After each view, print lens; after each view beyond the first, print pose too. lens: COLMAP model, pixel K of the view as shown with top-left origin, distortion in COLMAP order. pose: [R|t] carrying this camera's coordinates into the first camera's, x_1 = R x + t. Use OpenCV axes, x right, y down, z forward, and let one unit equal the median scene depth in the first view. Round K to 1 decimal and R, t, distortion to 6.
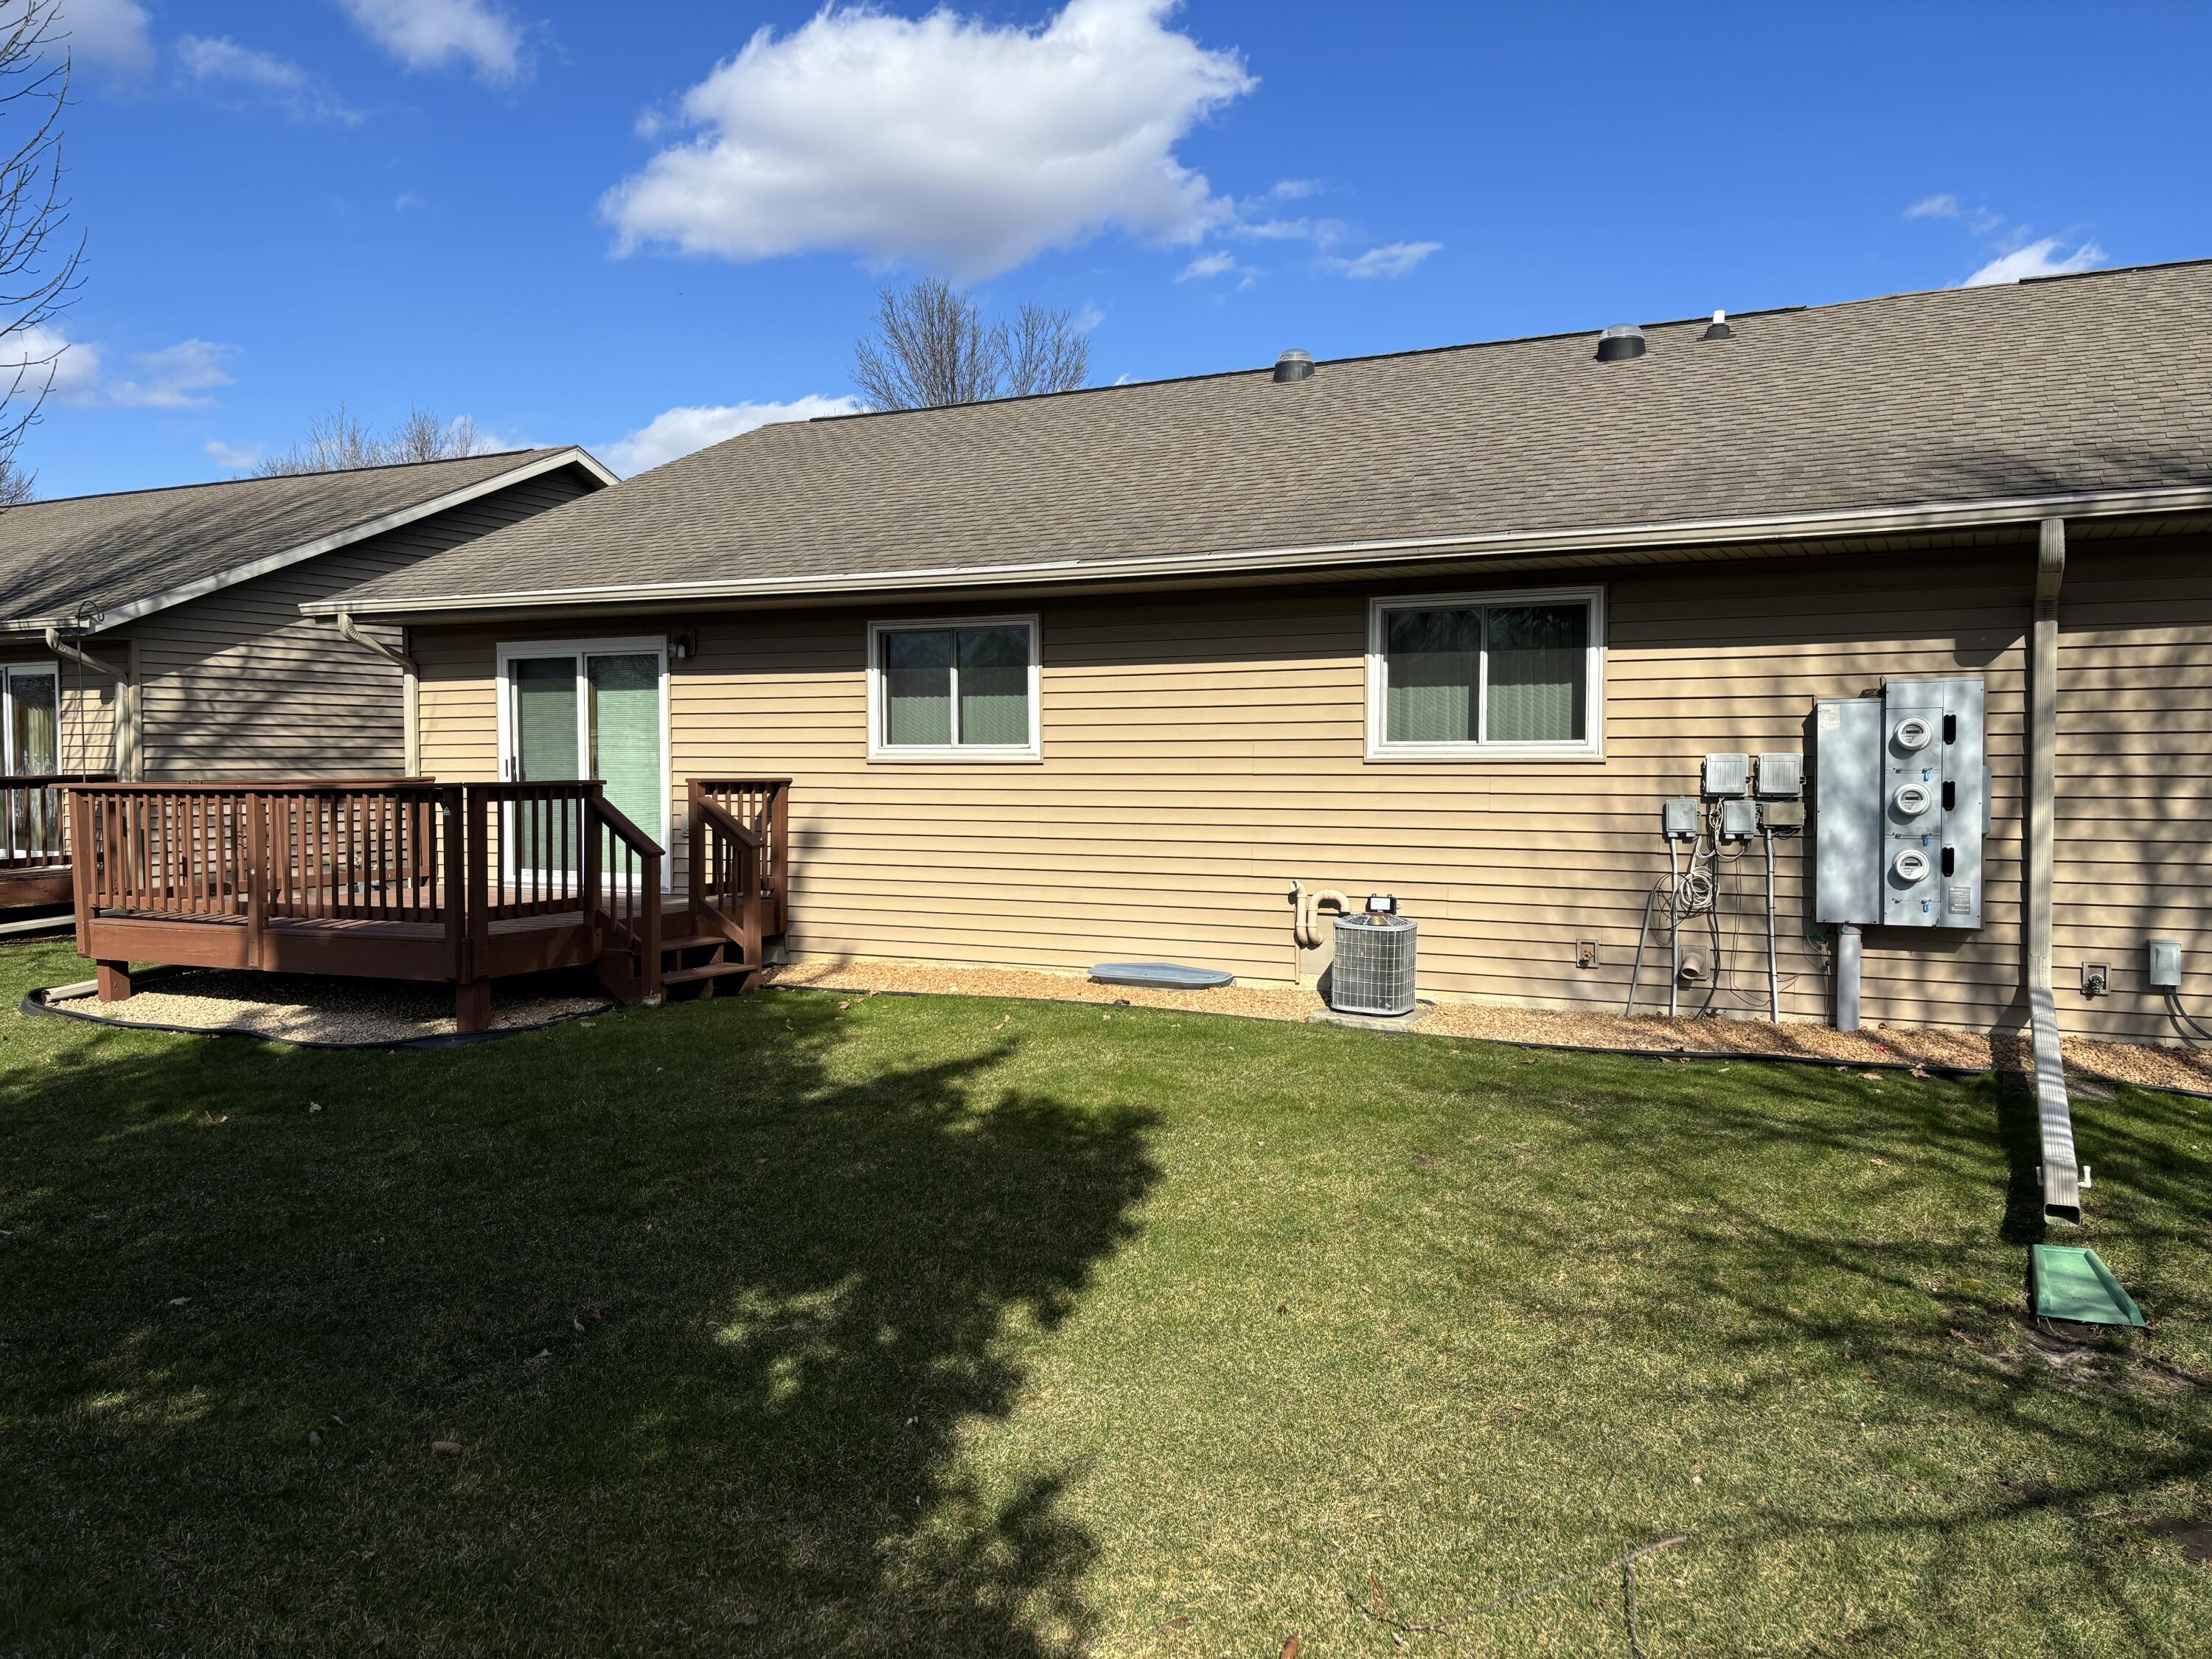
lens RADIAL K [[1676.2, 0, 1106.0], [0, 1676.2, 829.5], [0, 0, 1]] dist [0.057089, -0.007660]
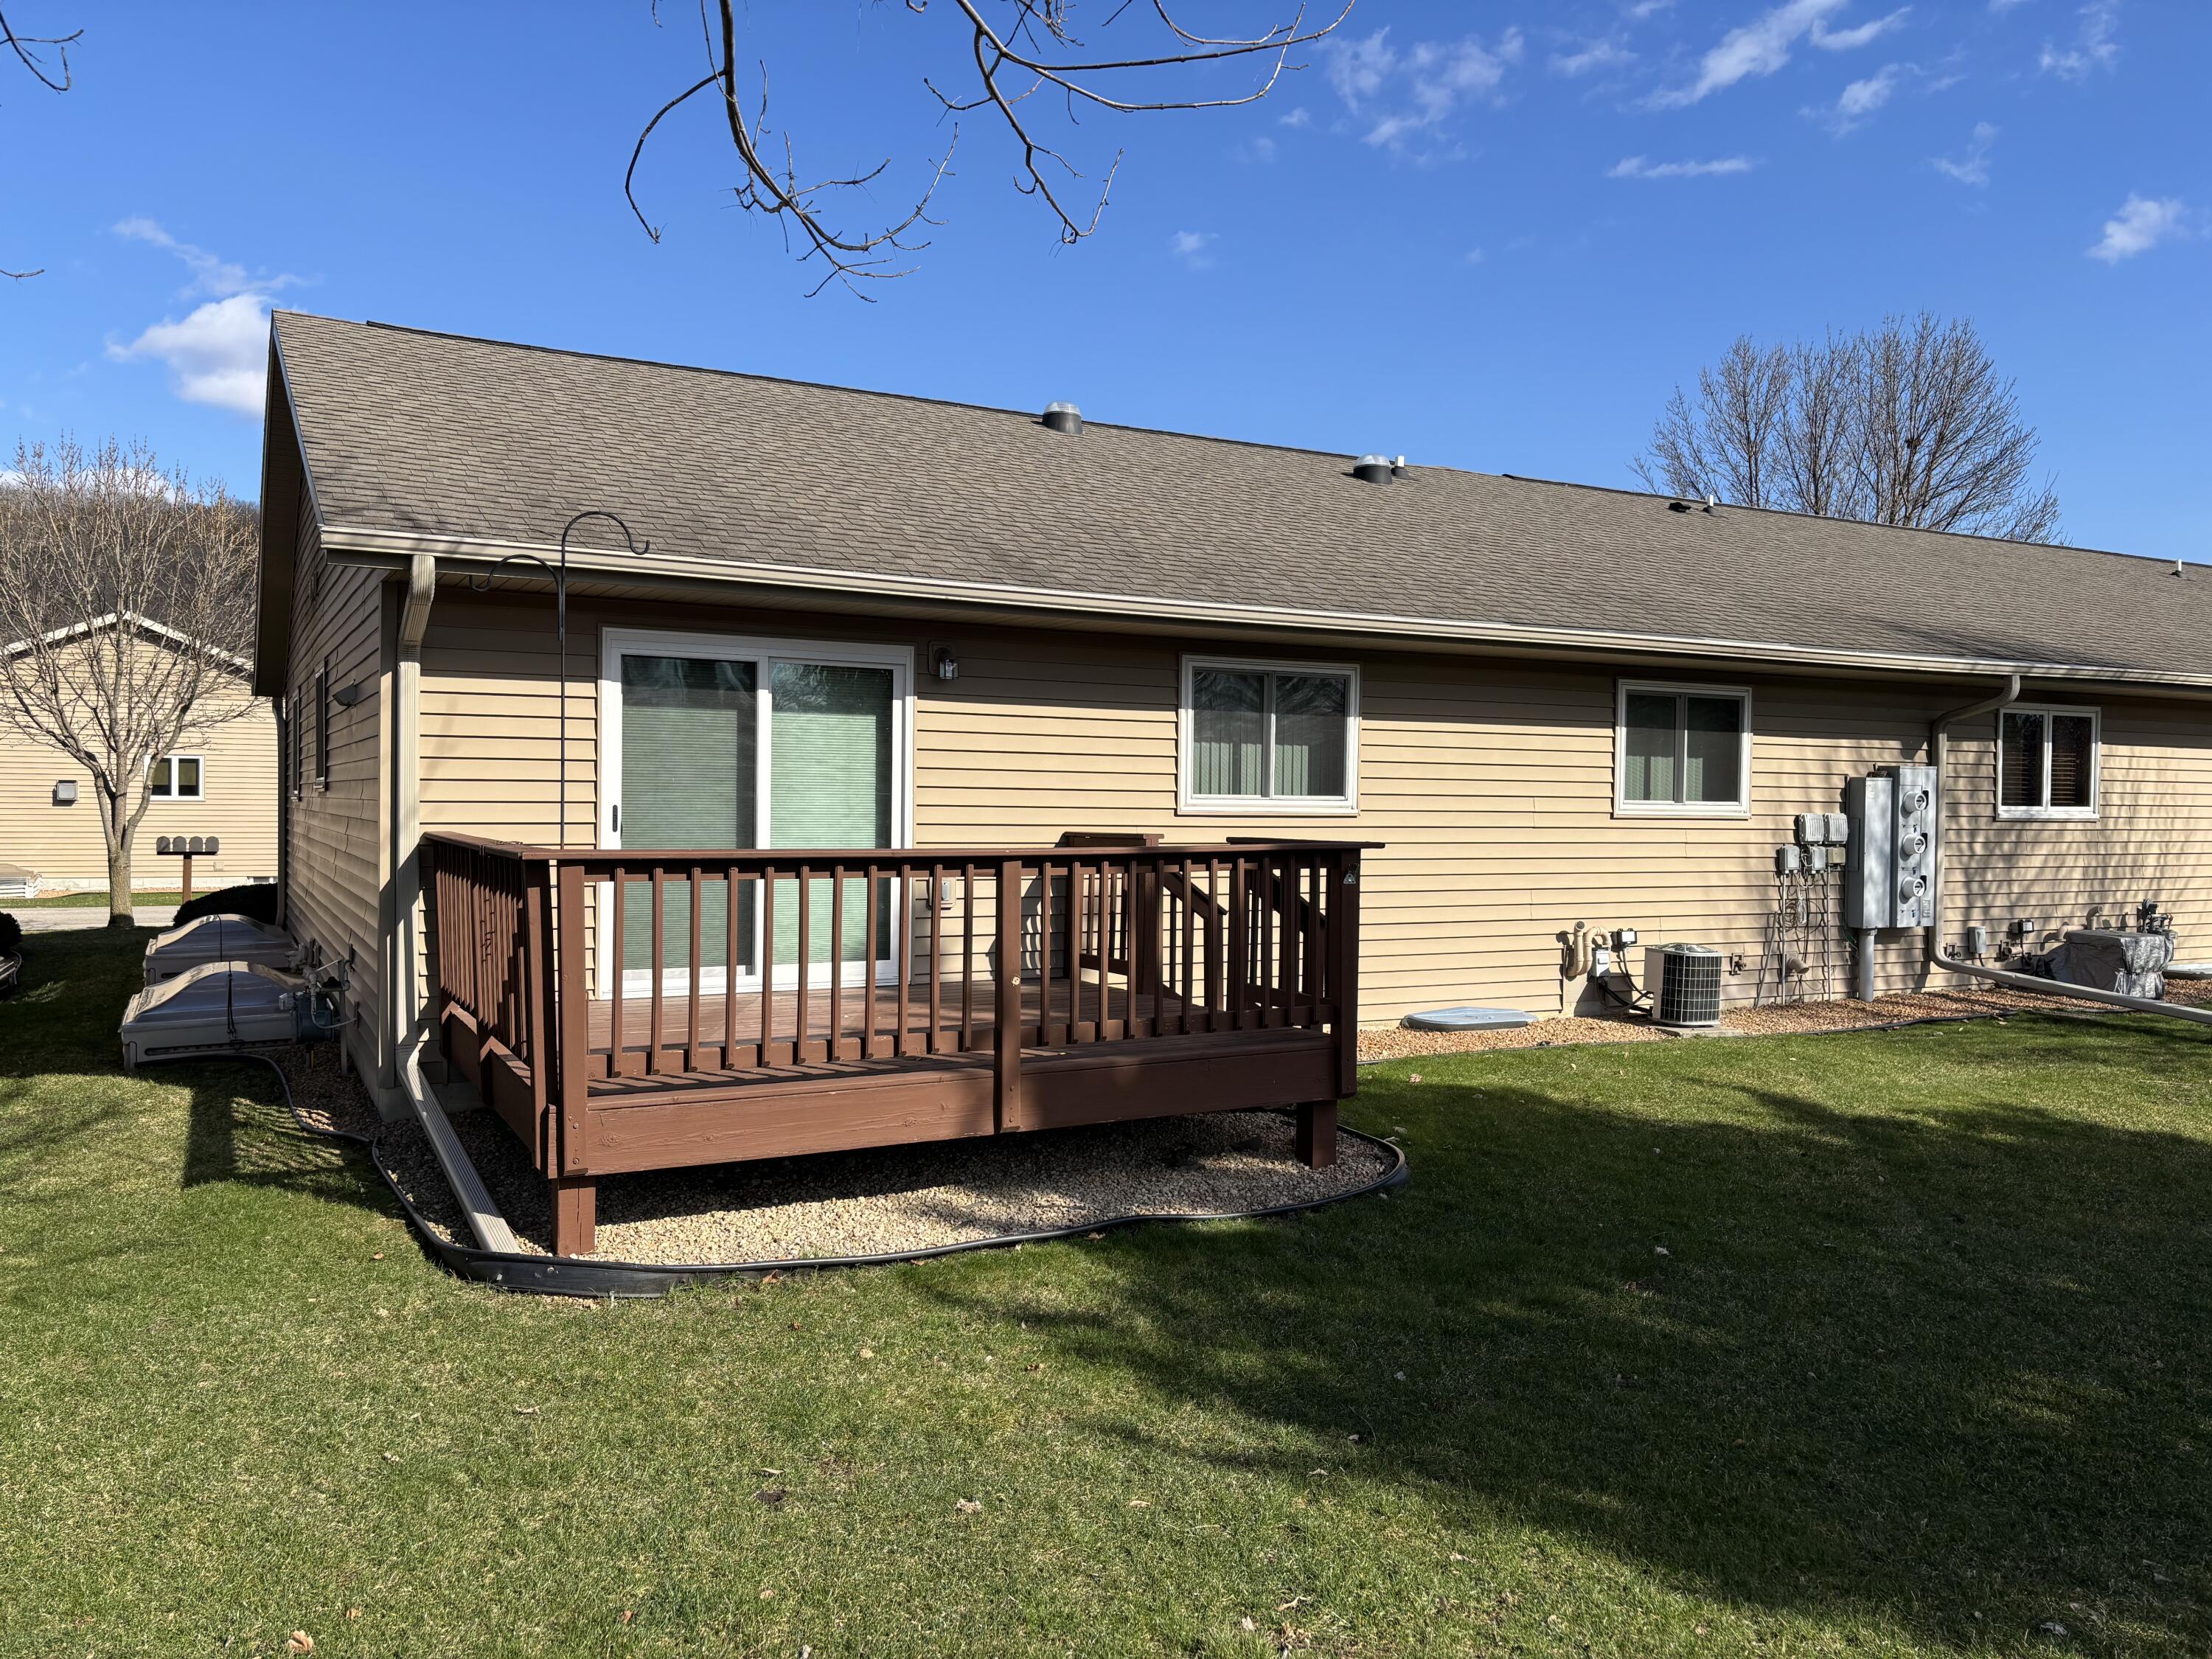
lens RADIAL K [[1676.2, 0, 1106.0], [0, 1676.2, 829.5], [0, 0, 1]] dist [0.057089, -0.007660]
pose [[0.578483, -0.005174, 0.815678, -1.078172], [0.021161, 0.999739, -0.008666, -0.030362], [-0.815420, 0.022274, 0.578442, 0.633606]]
